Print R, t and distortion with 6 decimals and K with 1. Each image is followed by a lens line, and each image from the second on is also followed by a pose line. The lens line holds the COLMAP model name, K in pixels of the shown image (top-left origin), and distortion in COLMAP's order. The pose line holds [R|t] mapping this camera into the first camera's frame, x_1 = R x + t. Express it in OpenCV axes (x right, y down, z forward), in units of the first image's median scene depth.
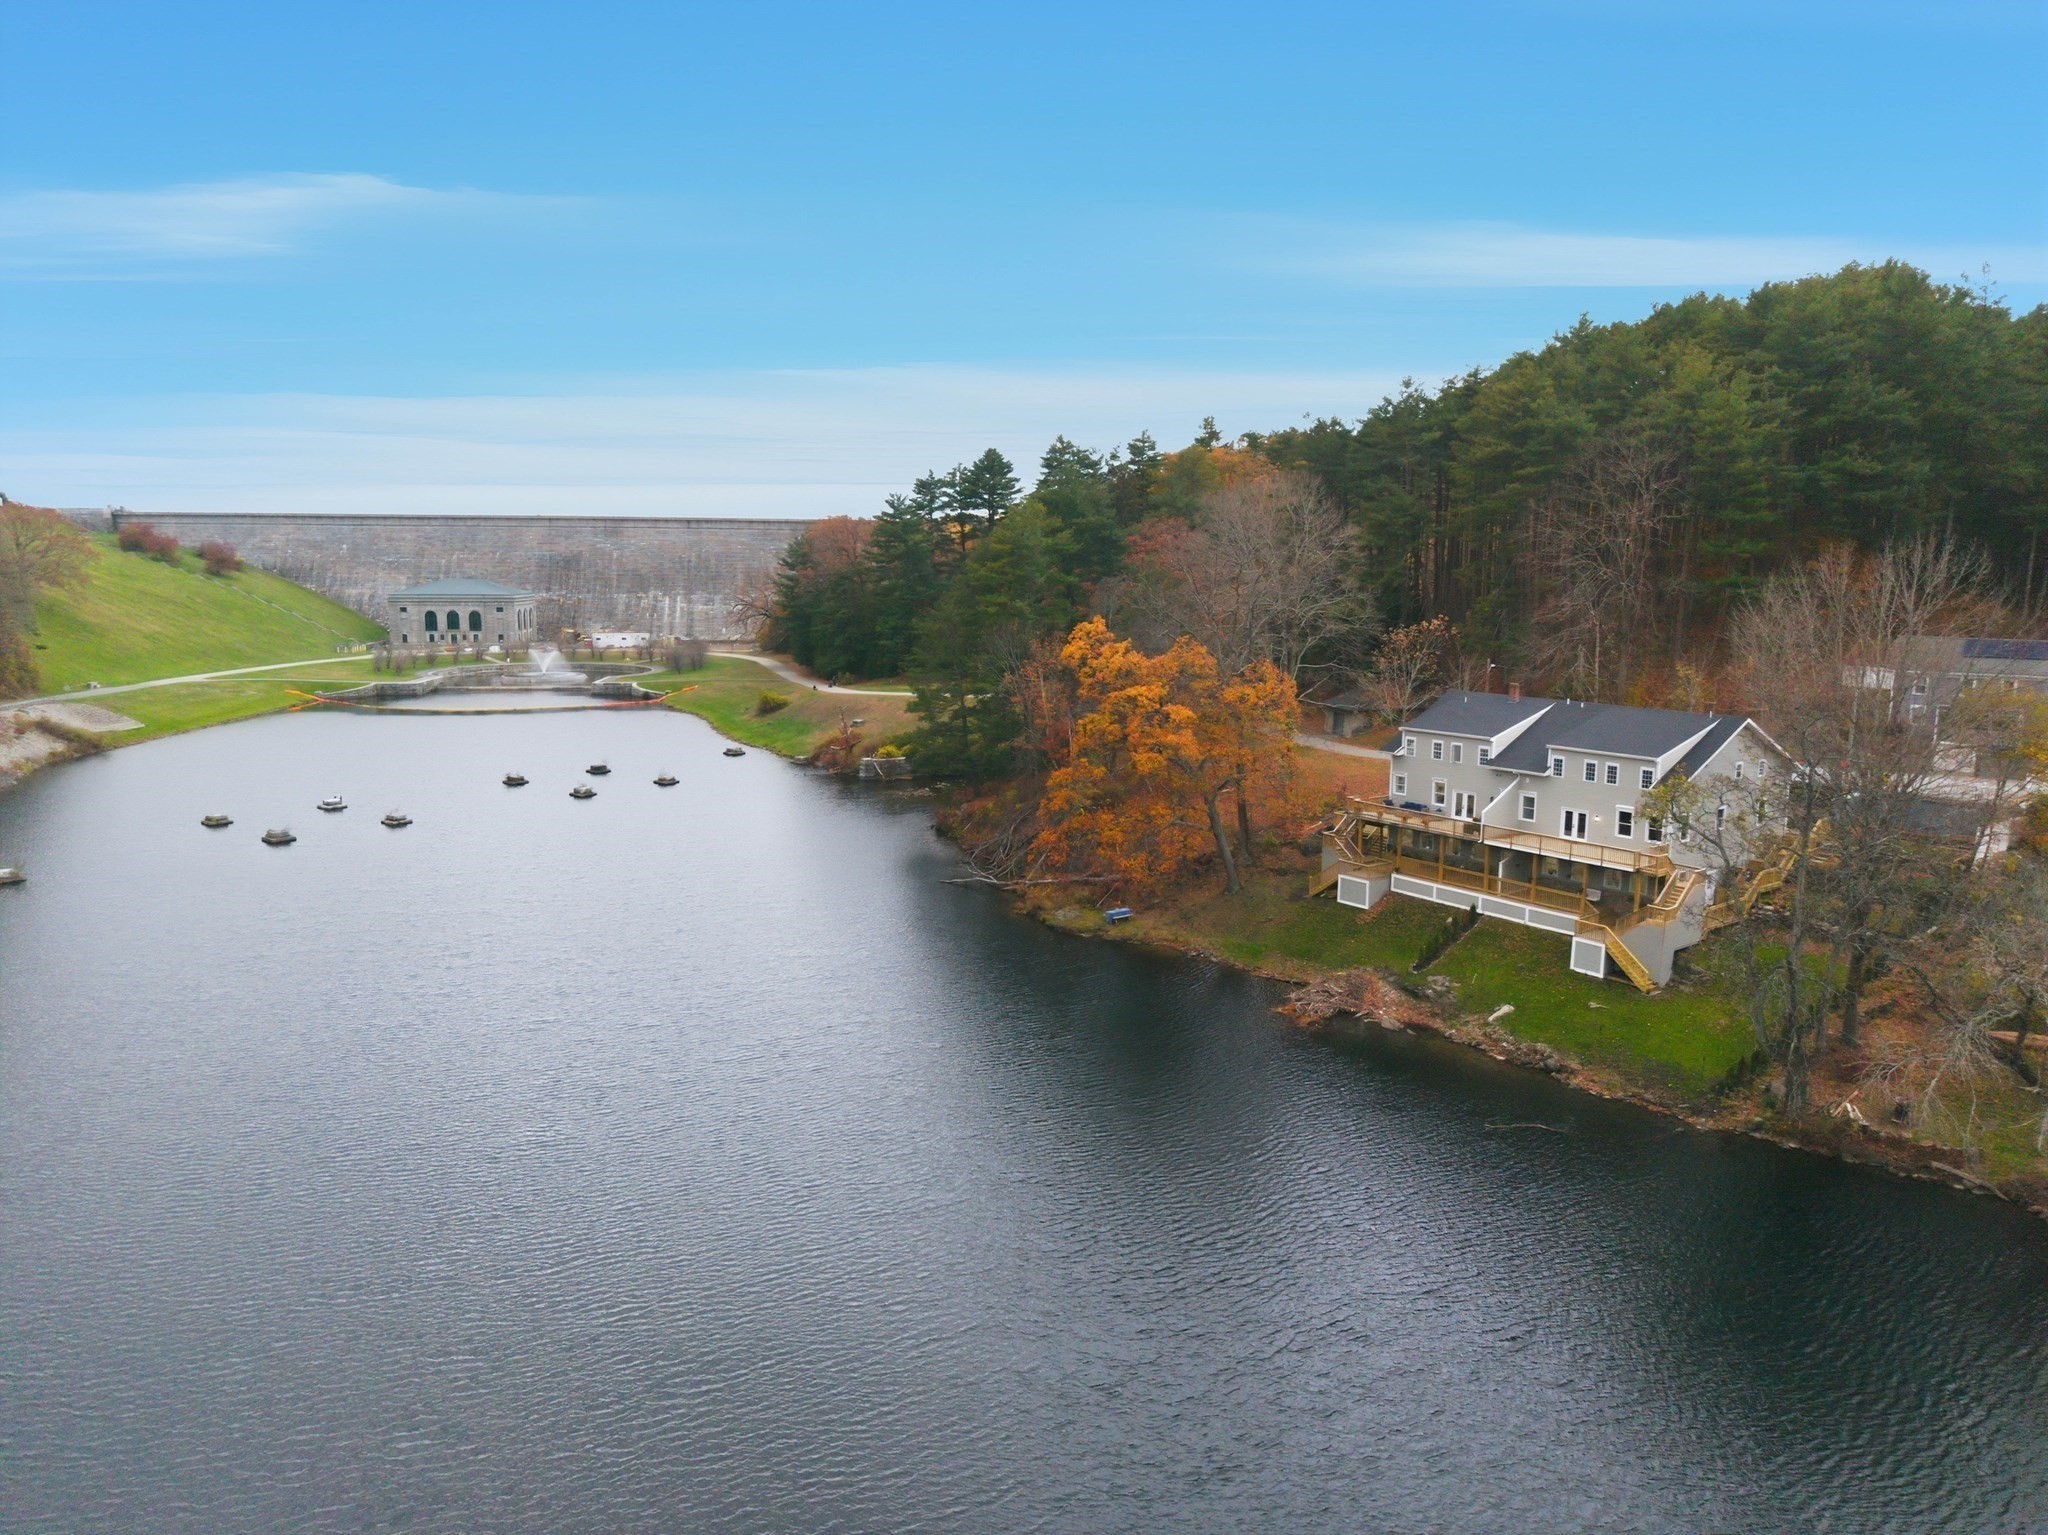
lens RADIAL K [[1360.7, 0, 1008.8], [0, 1360.7, 767.8], [0, 0, 1]] dist [0.021214, -0.042838]
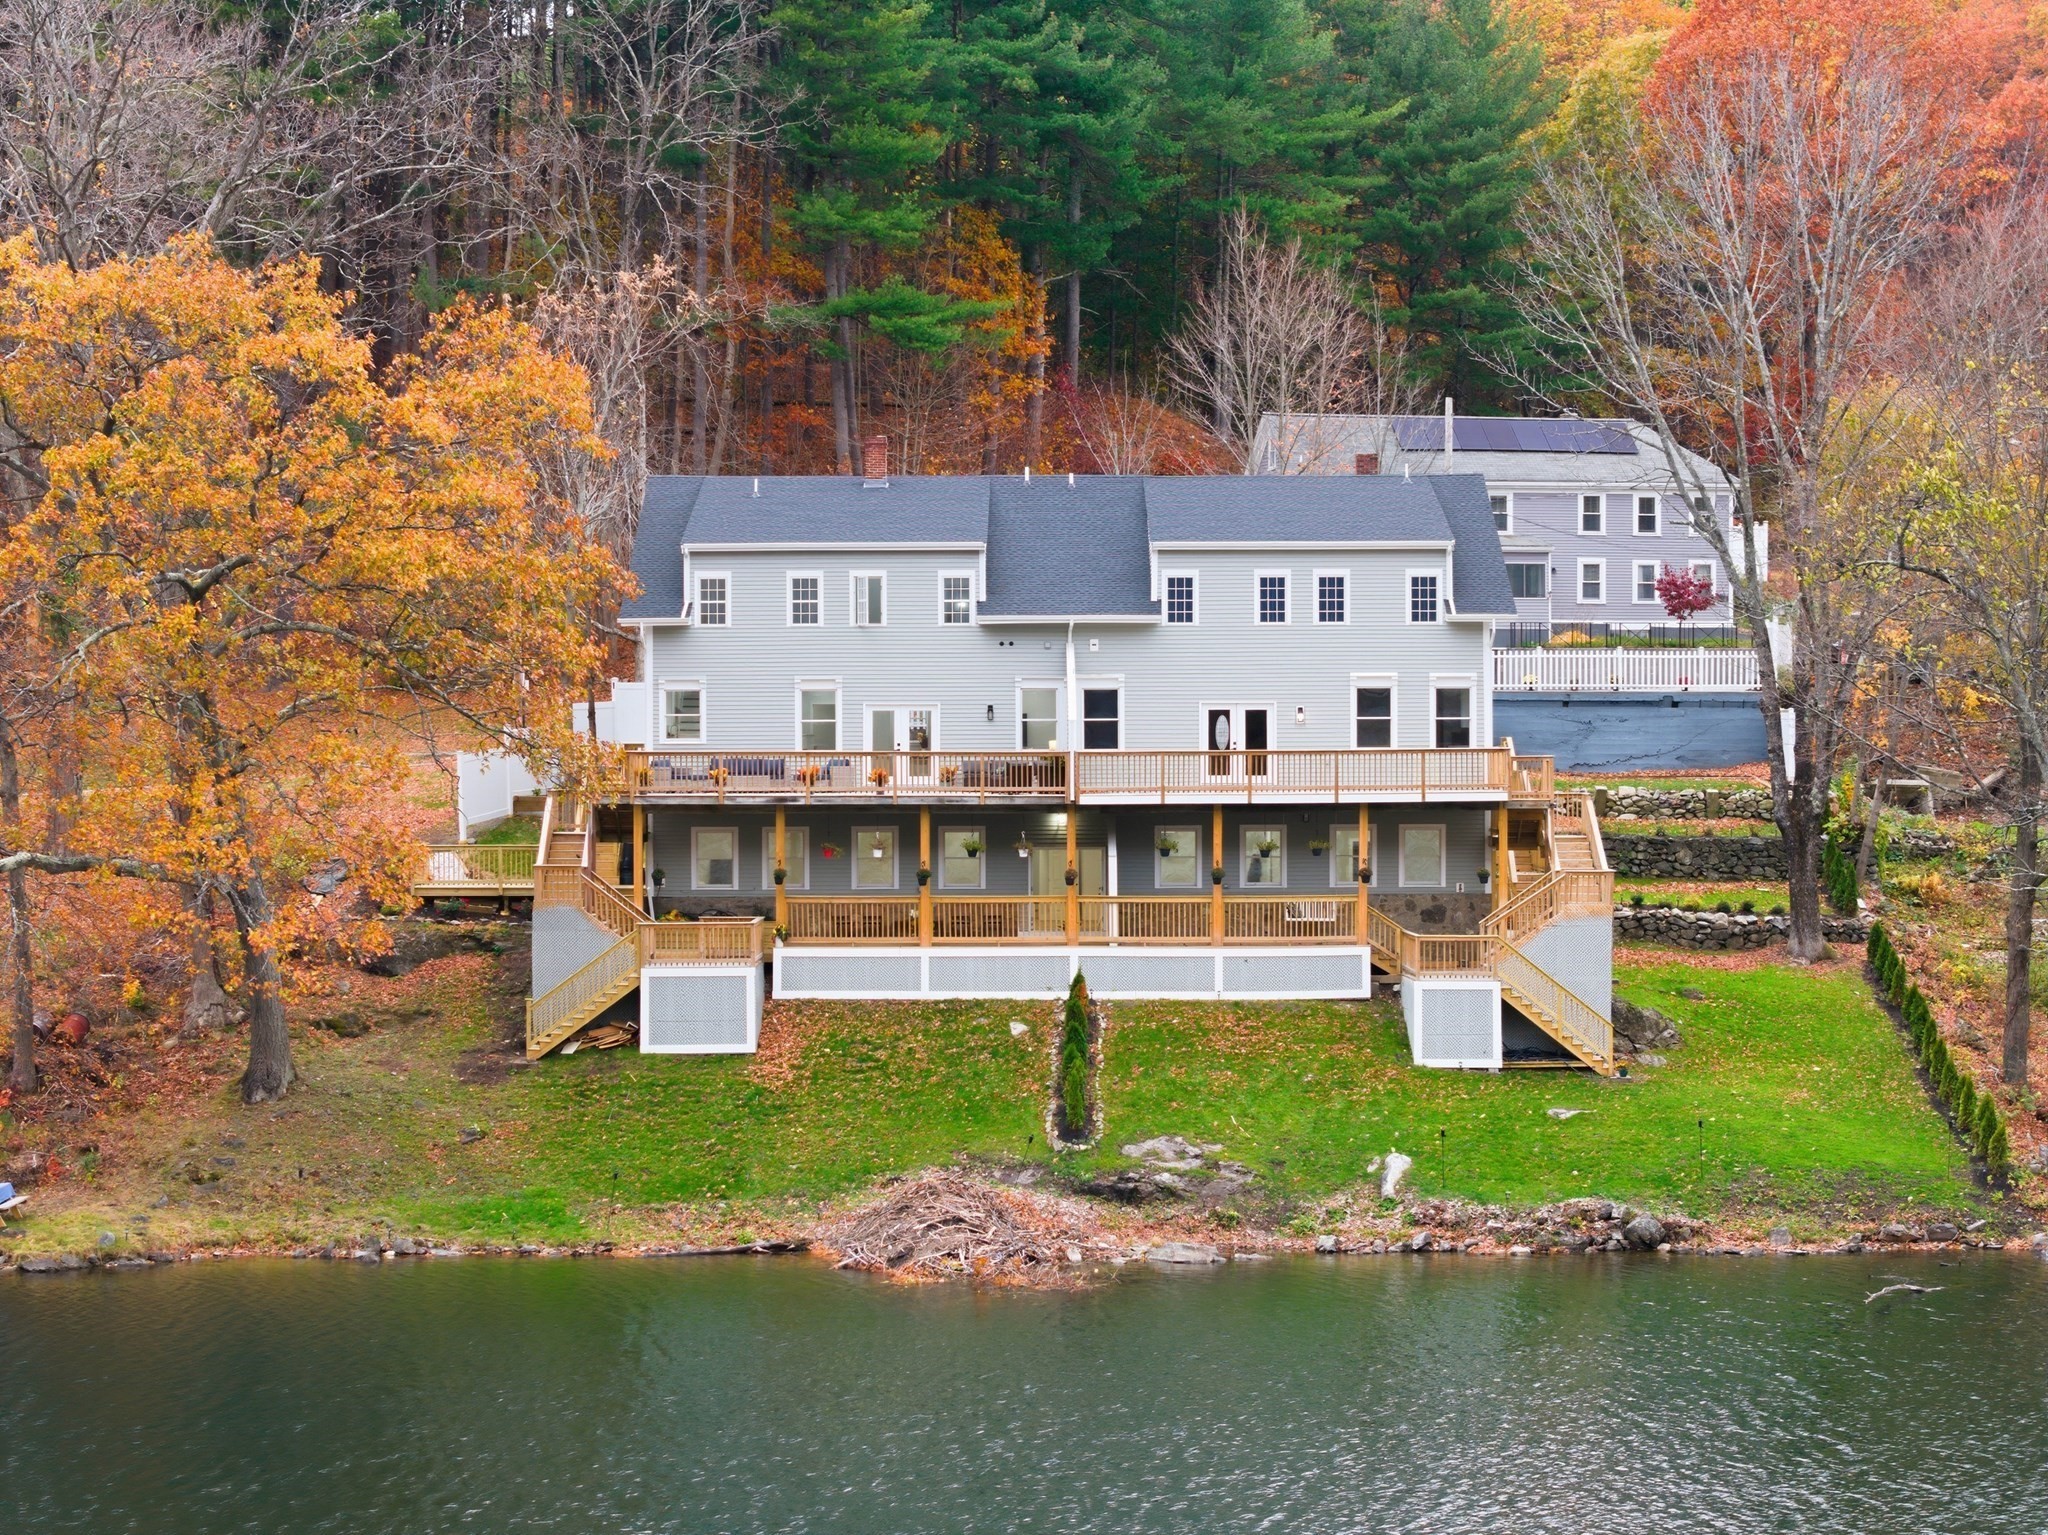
lens RADIAL K [[4121.0, 0, 1042.2], [0, 4121.0, 755.0], [0, 0, 1]] dist [-0.266232, 0.000000]
pose [[0.583871, -0.009769, 0.811788, -0.520238], [0.126010, 0.988900, -0.078731, 0.119857], [-0.802008, 0.148262, 0.578620, 0.340970]]
